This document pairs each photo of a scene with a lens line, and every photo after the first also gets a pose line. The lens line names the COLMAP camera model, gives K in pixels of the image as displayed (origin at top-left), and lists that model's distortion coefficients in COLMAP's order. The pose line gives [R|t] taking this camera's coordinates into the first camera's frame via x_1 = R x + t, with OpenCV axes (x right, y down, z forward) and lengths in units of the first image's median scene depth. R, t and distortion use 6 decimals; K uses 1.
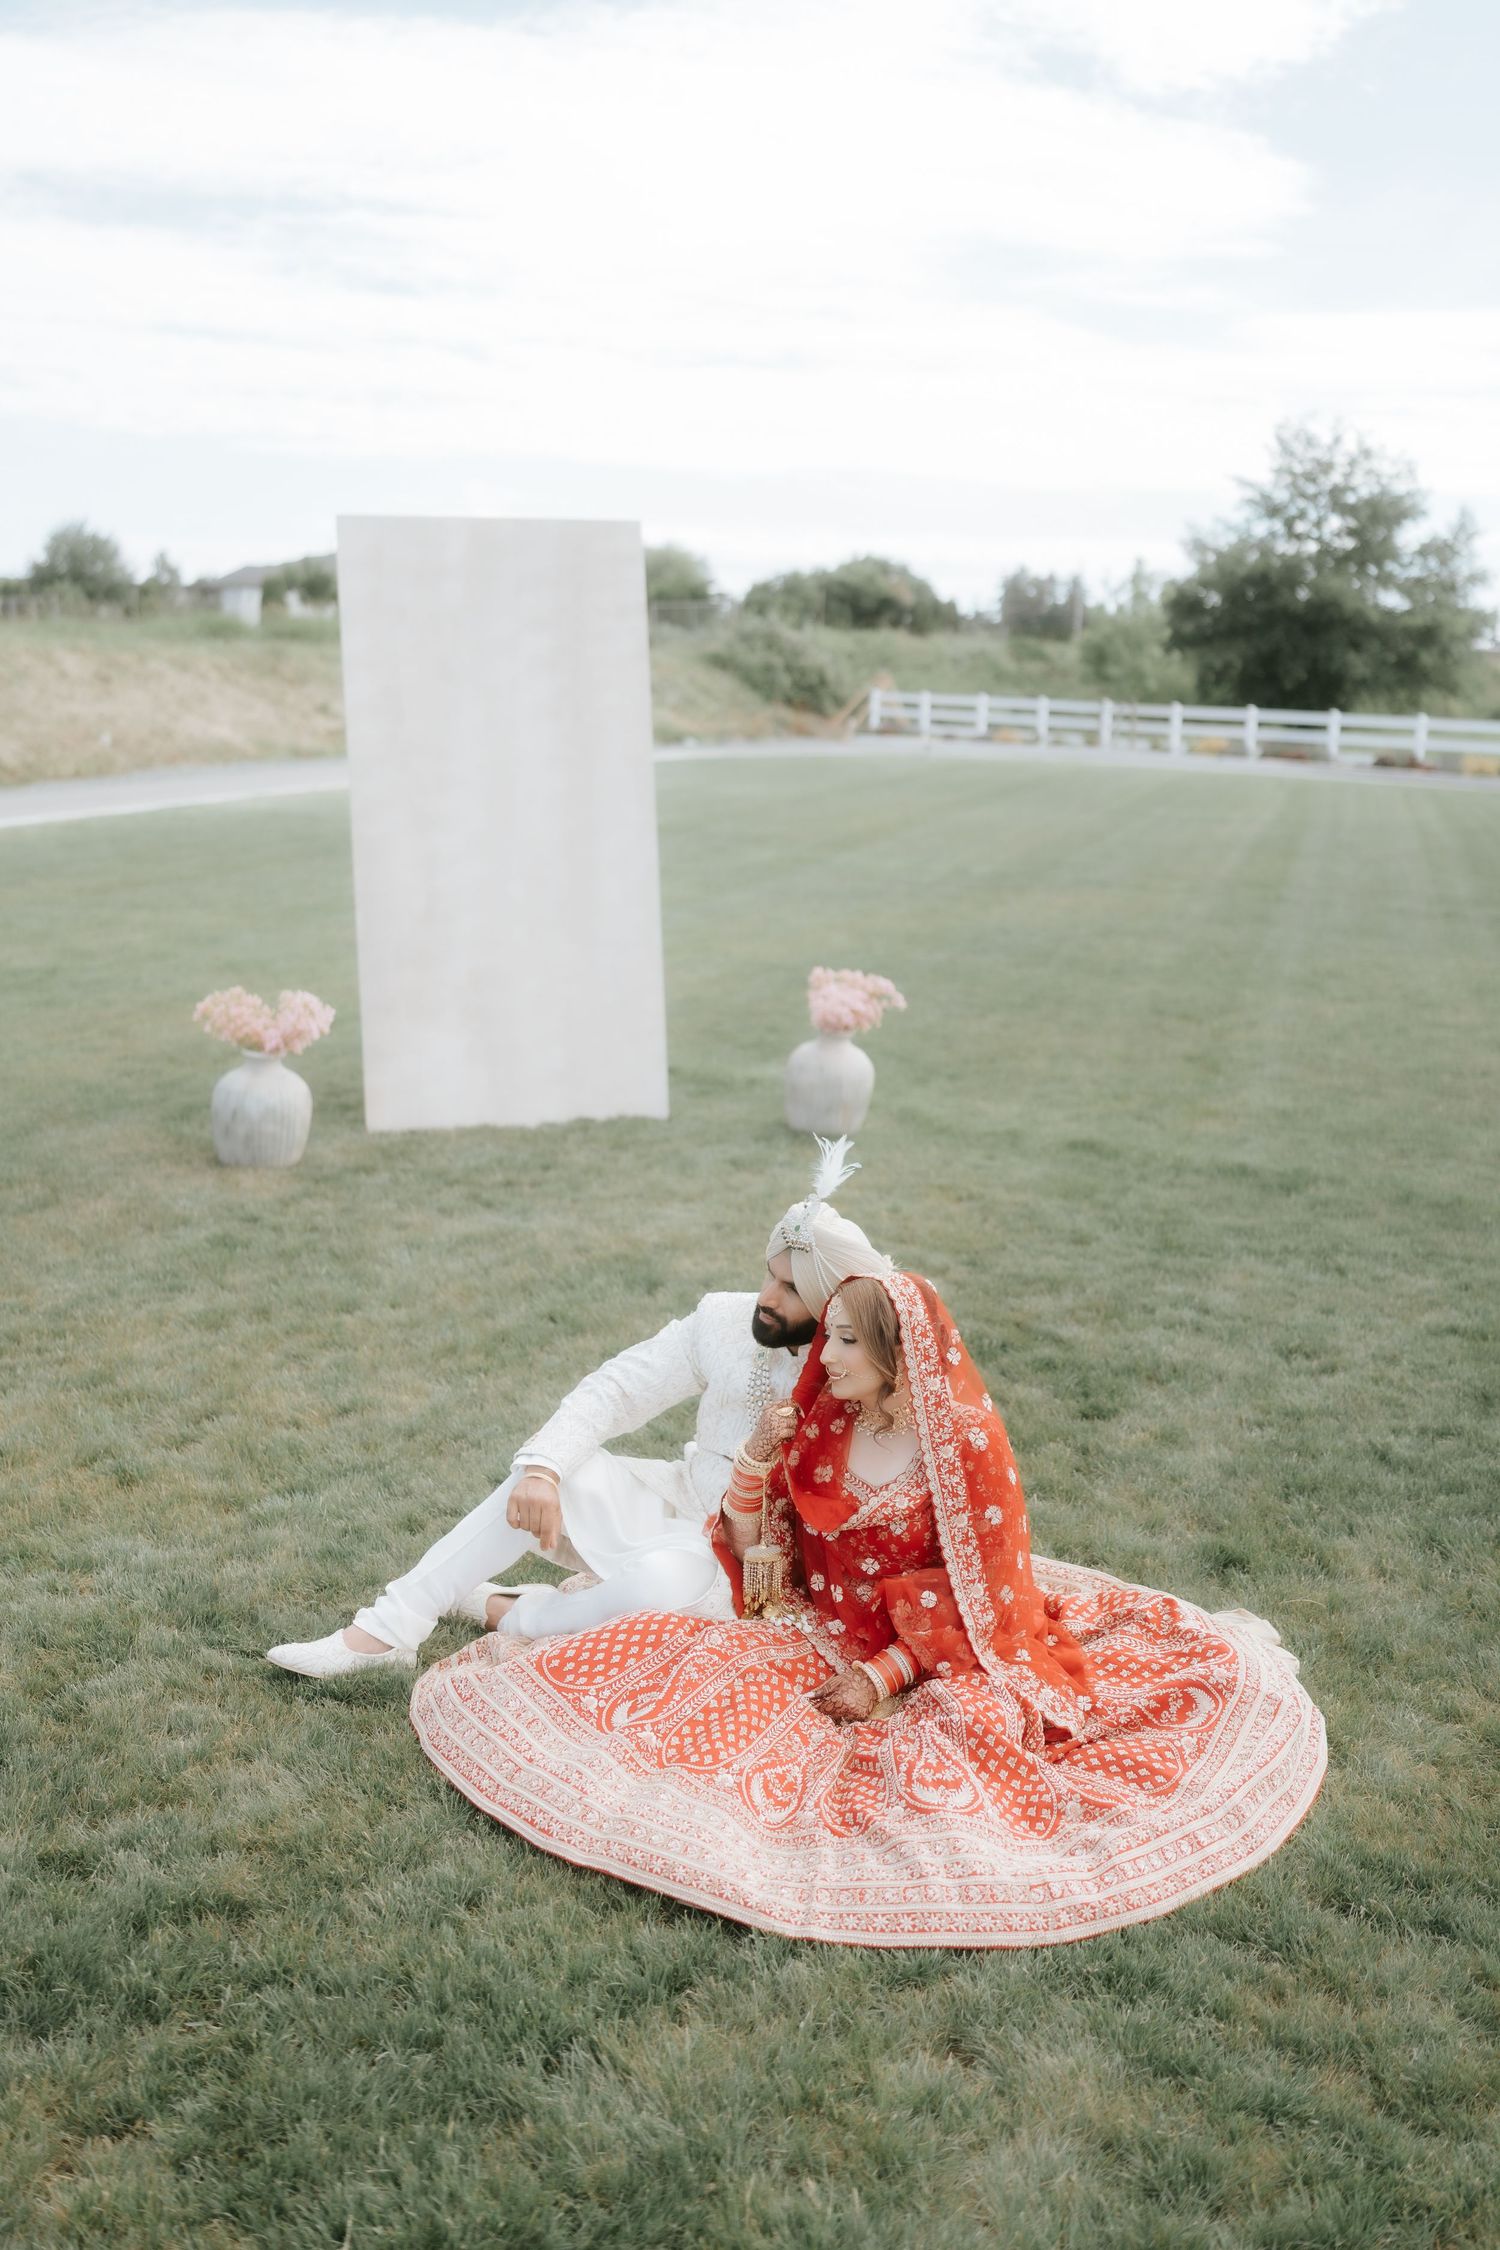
lens RADIAL K [[2166.3, 0, 756.7], [0, 2166.3, 1147.6], [0, 0, 1]] dist [-0.005566, -0.016664]
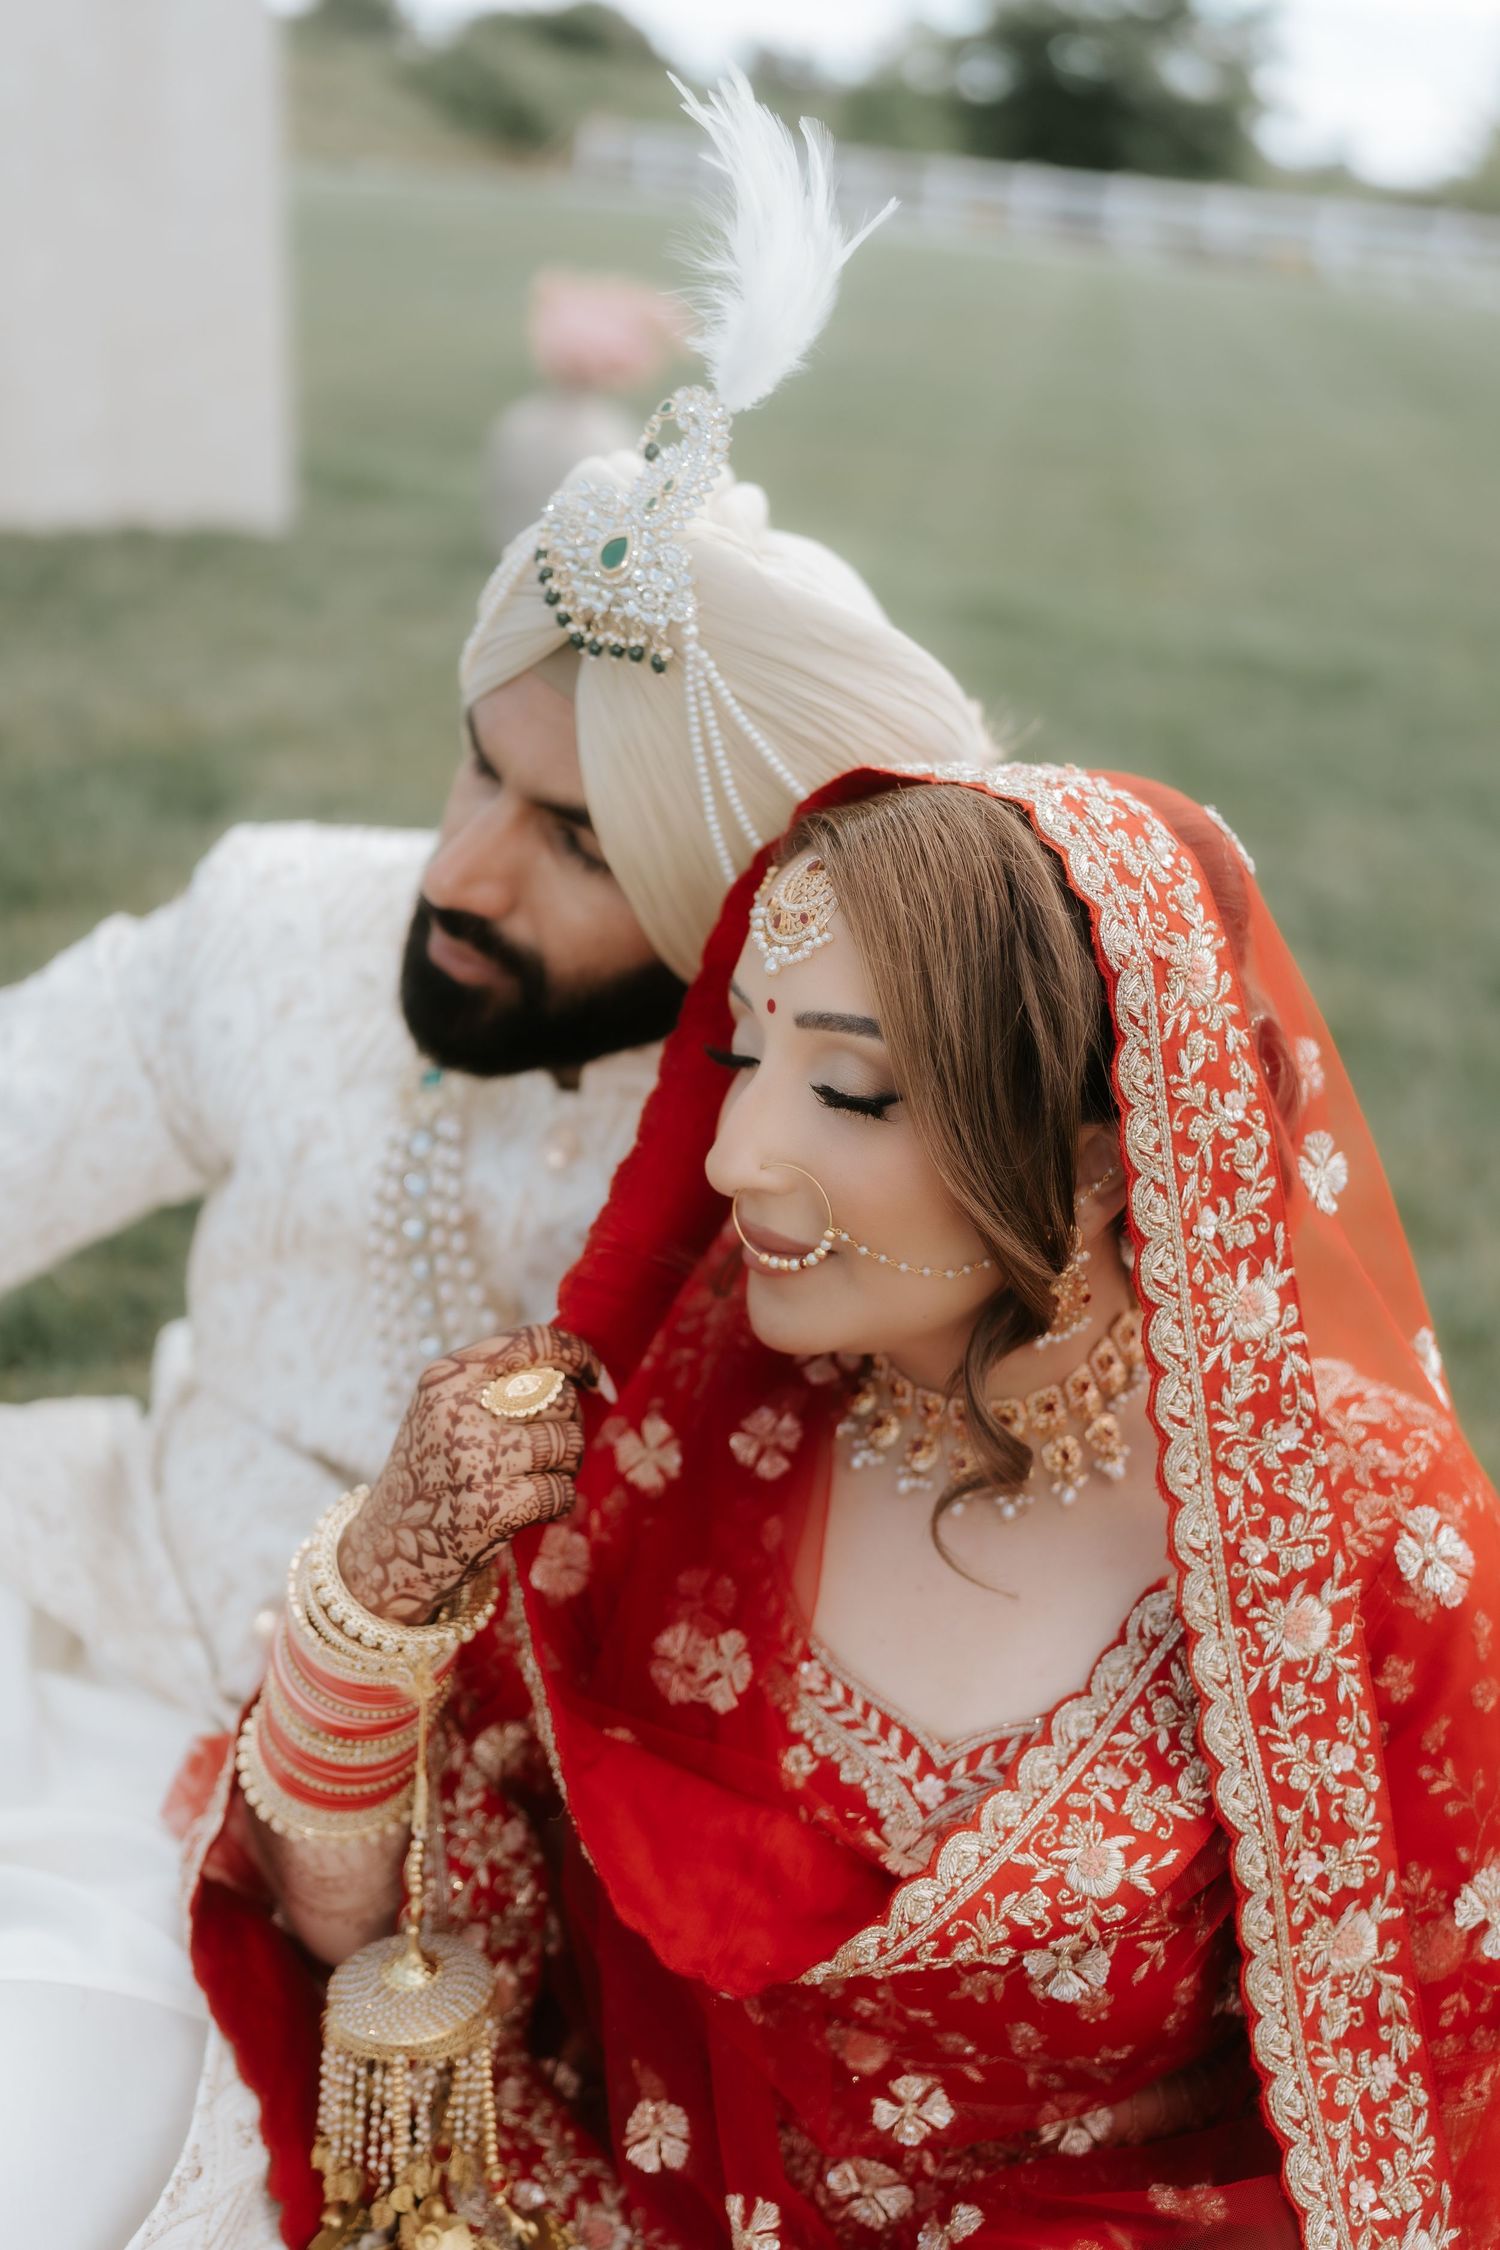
lens RADIAL K [[2247.8, 0, 750.0], [0, 2247.8, 1125.0], [0, 0, 1]] dist [-0.000268, -0.003604]
pose [[0.989388, 0.024589, 0.143203, 0.001280], [-0.051537, 0.980885, 0.187642, 0.052224], [-0.135852, -0.193031, 0.971742, 0.788000]]
